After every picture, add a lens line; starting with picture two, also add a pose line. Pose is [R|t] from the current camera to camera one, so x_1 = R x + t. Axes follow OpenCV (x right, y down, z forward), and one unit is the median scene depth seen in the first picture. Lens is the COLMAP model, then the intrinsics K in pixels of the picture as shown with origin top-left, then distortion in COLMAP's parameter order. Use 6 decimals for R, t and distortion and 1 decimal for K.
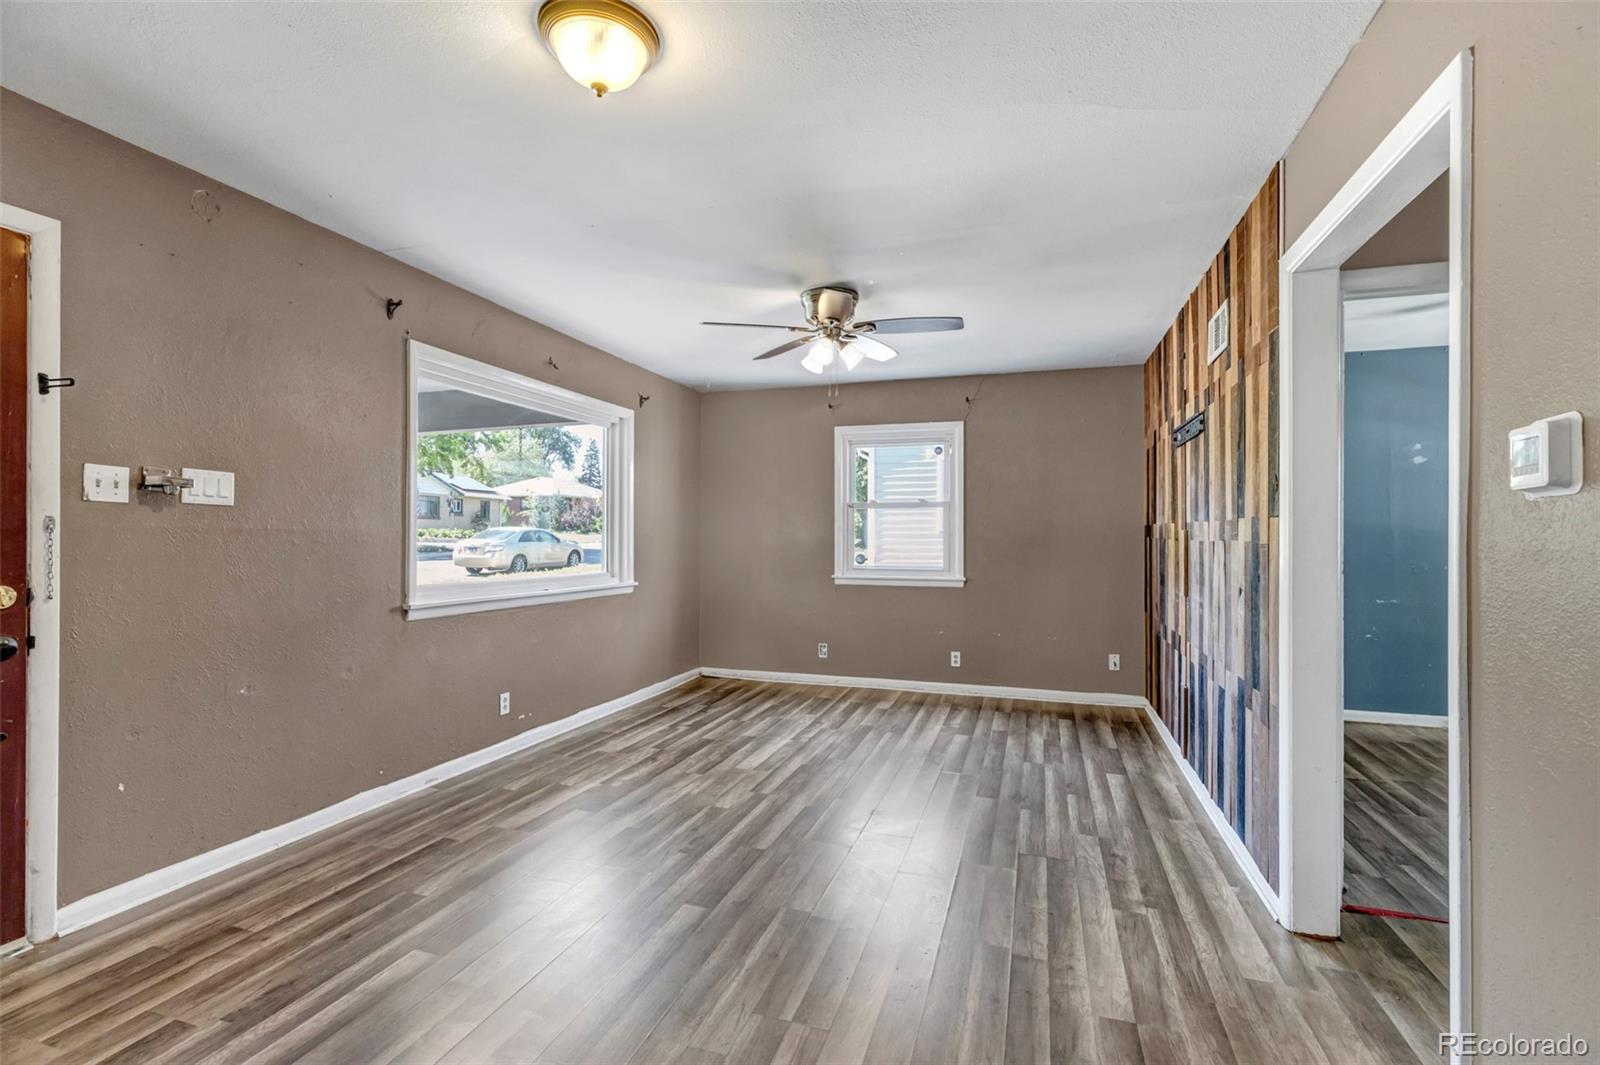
lens RADIAL K [[734.8, 0, 801.2], [0, 734.8, 534.7], [0, 0, 1]] dist [0.003892, -0.000727]
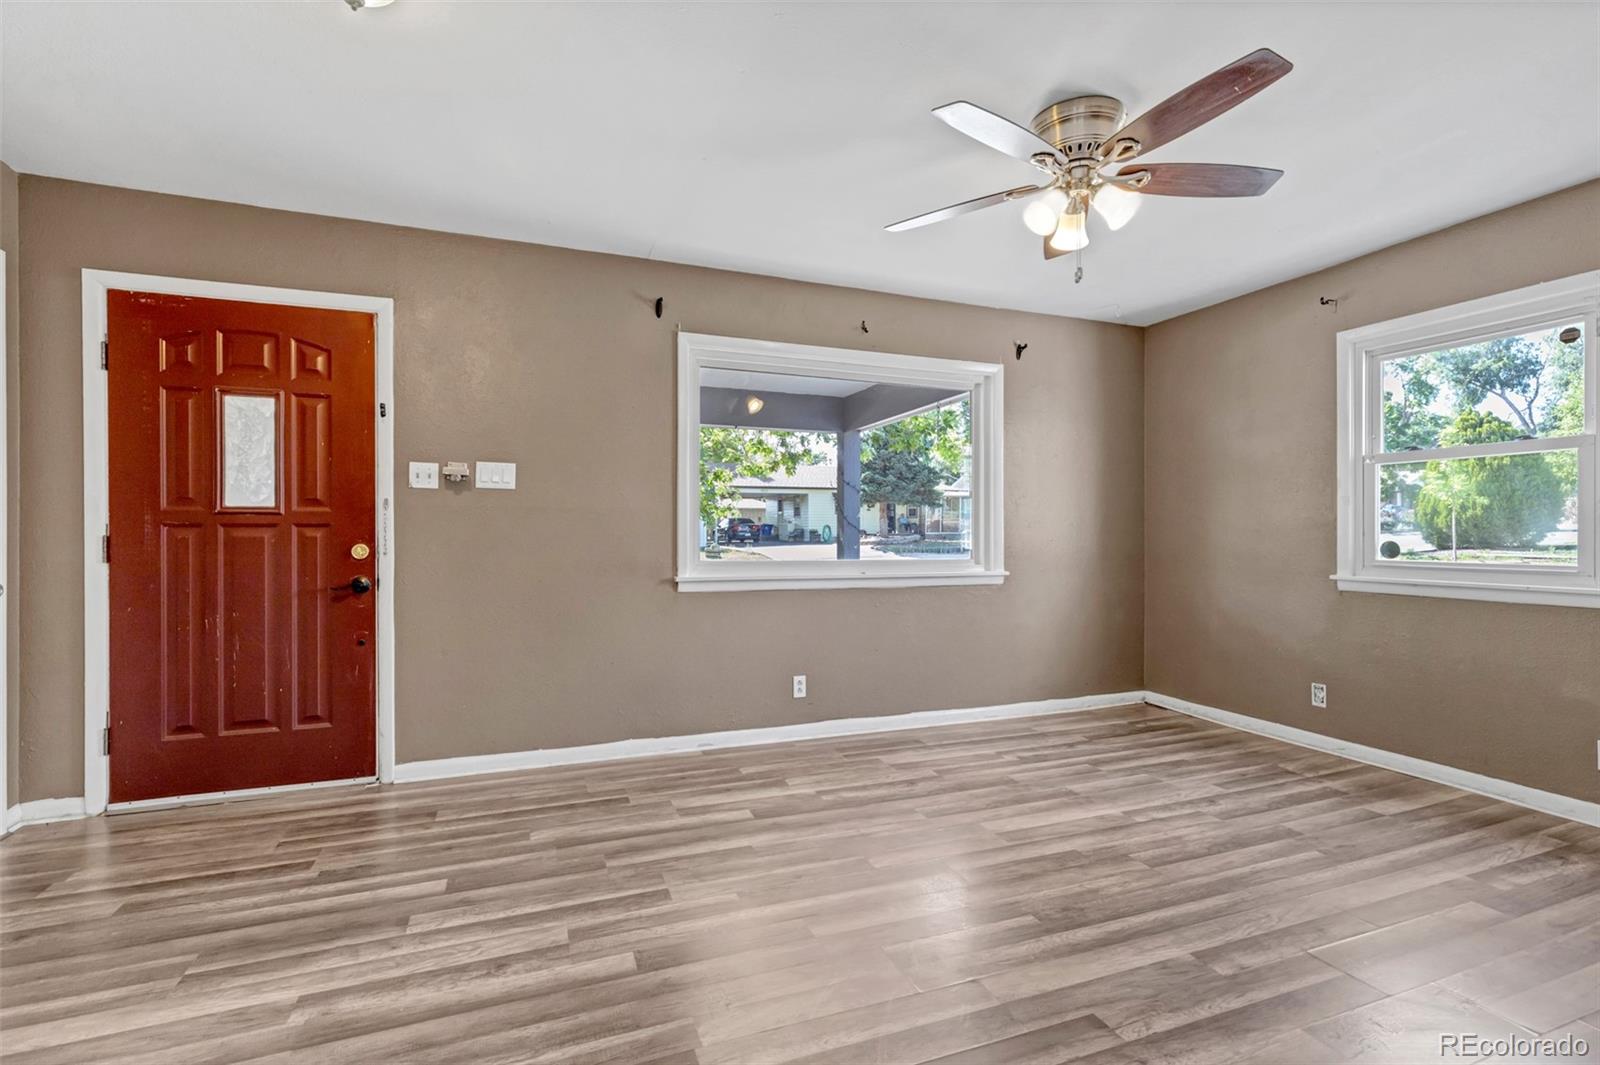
lens RADIAL K [[734.8, 0, 788.6], [0, 734.8, 534.3], [0, 0, 1]] dist [0.003892, -0.000727]
pose [[0.626645, -0.001163, -0.779304, 0.355009], [0.004775, 0.999986, 0.002348, 0.025860], [0.779290, -0.005193, 0.626641, 0.386336]]
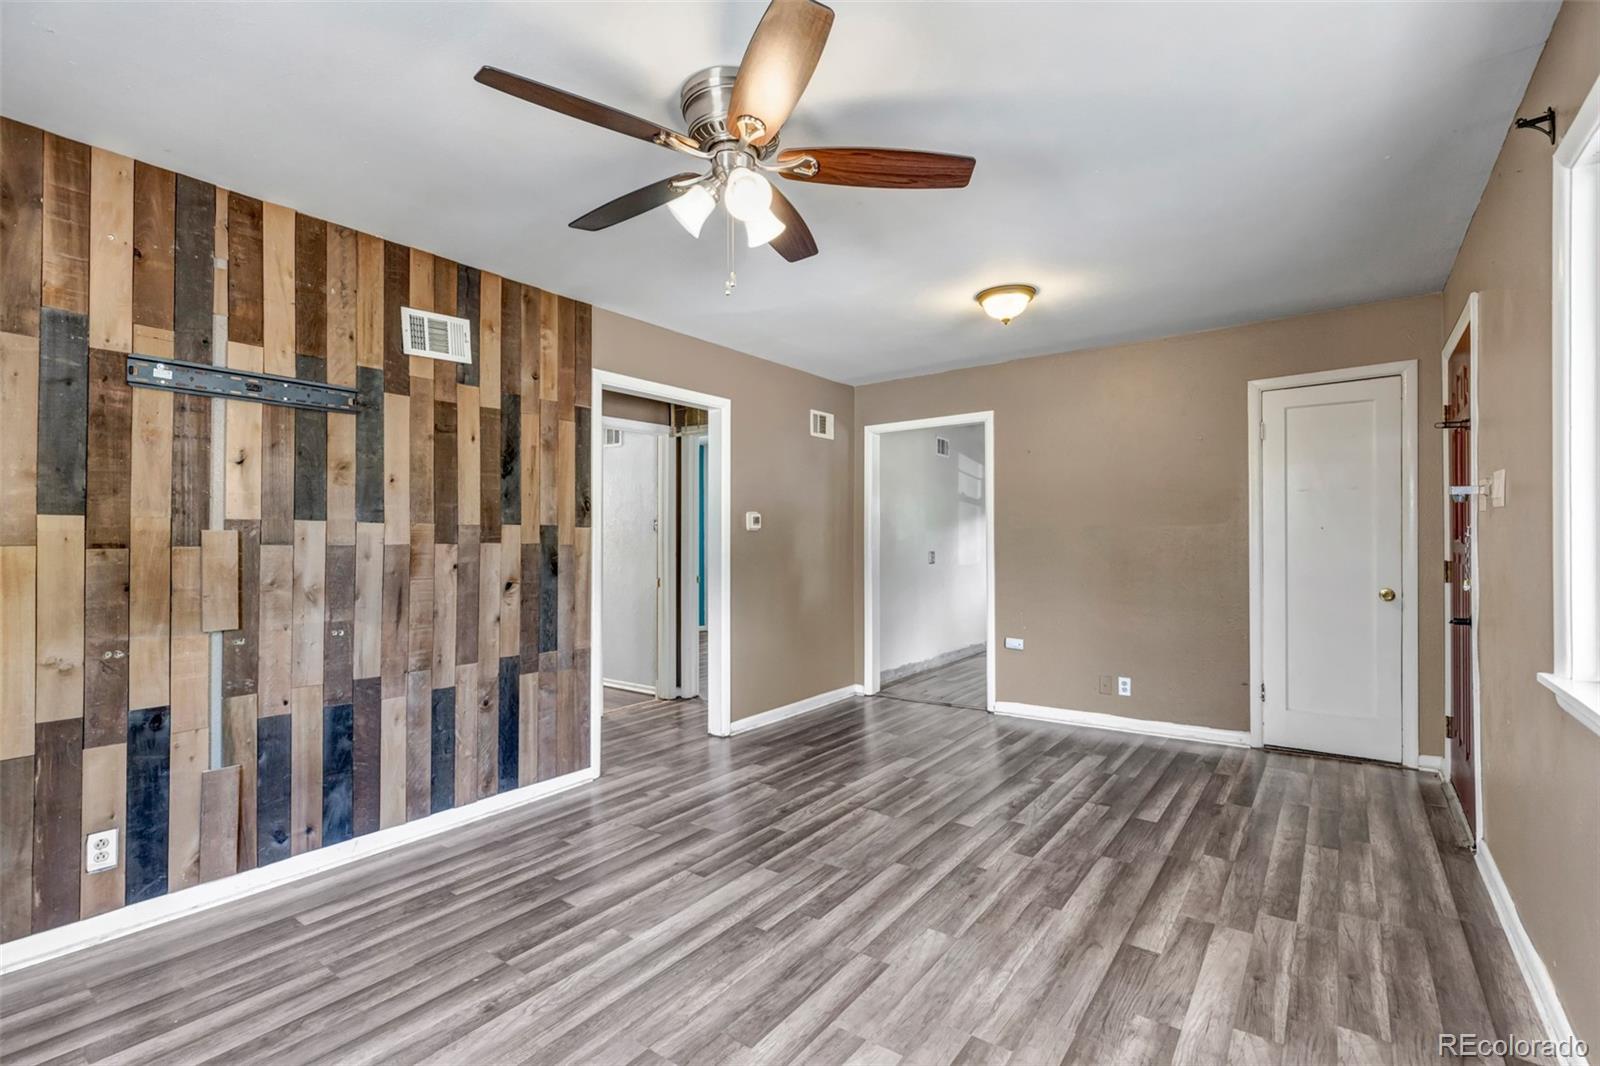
lens RADIAL K [[734.8, 0, 805.4], [0, 734.8, 535.7], [0, 0, 1]] dist [0.003892, -0.000727]
pose [[-0.952185, 0.002605, 0.305511, -0.168270], [0.000580, 0.999977, -0.006716, 0.002660], [-0.305522, -0.006218, -0.952165, 1.416761]]
